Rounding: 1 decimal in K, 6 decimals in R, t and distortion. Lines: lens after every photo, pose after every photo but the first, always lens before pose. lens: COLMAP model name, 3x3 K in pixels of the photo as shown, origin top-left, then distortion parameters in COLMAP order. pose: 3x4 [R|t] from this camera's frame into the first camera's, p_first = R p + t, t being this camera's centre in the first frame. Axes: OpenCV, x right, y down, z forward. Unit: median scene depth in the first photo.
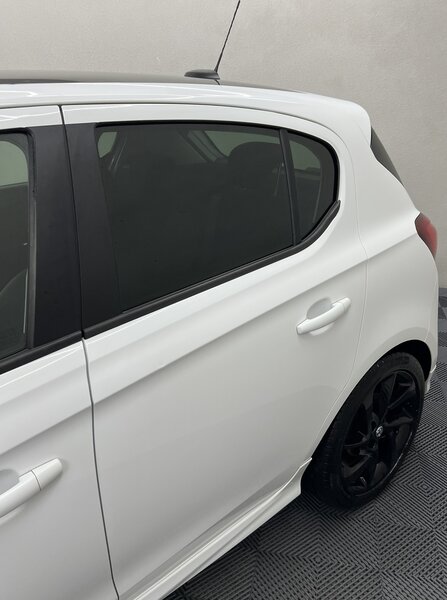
lens RADIAL K [[484.4, 0, 223.5], [0, 484.4, 300.0], [0, 0, 1]] dist [-0.008435, 0.058058]
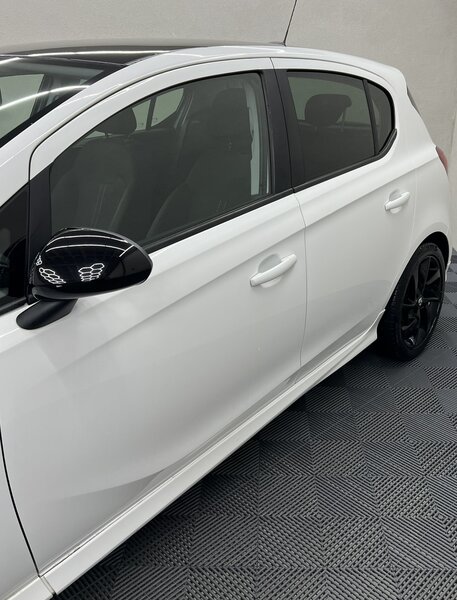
lens RADIAL K [[565.5, 0, 228.5], [0, 565.5, 300.0], [0, 0, 1]] dist [0.102053, -0.159193]
pose [[0.986345, -0.054009, 0.155582, -0.523244], [0.059160, 0.997837, -0.028671, 0.310121], [-0.153697, 0.037484, 0.987407, -0.583315]]
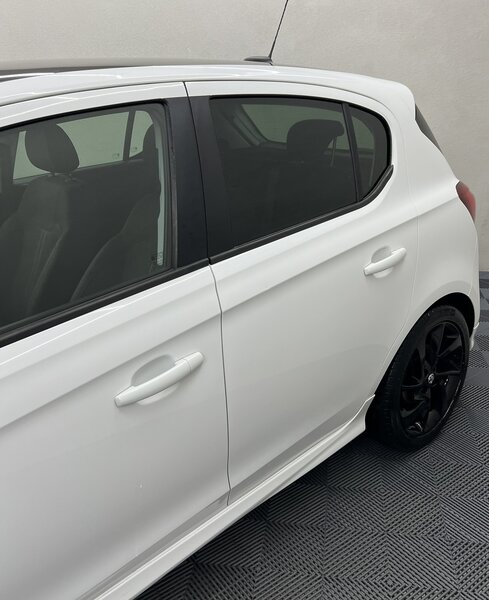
lens RADIAL K [[549.8, 0, 244.4], [0, 549.8, 310.5], [0, 0, 1]] dist [0.040019, -0.018842]
pose [[0.999009, -0.031340, 0.031600, -0.151512], [0.032063, 0.999230, -0.022632, 0.145221], [-0.030867, 0.023623, 0.999244, -0.271131]]
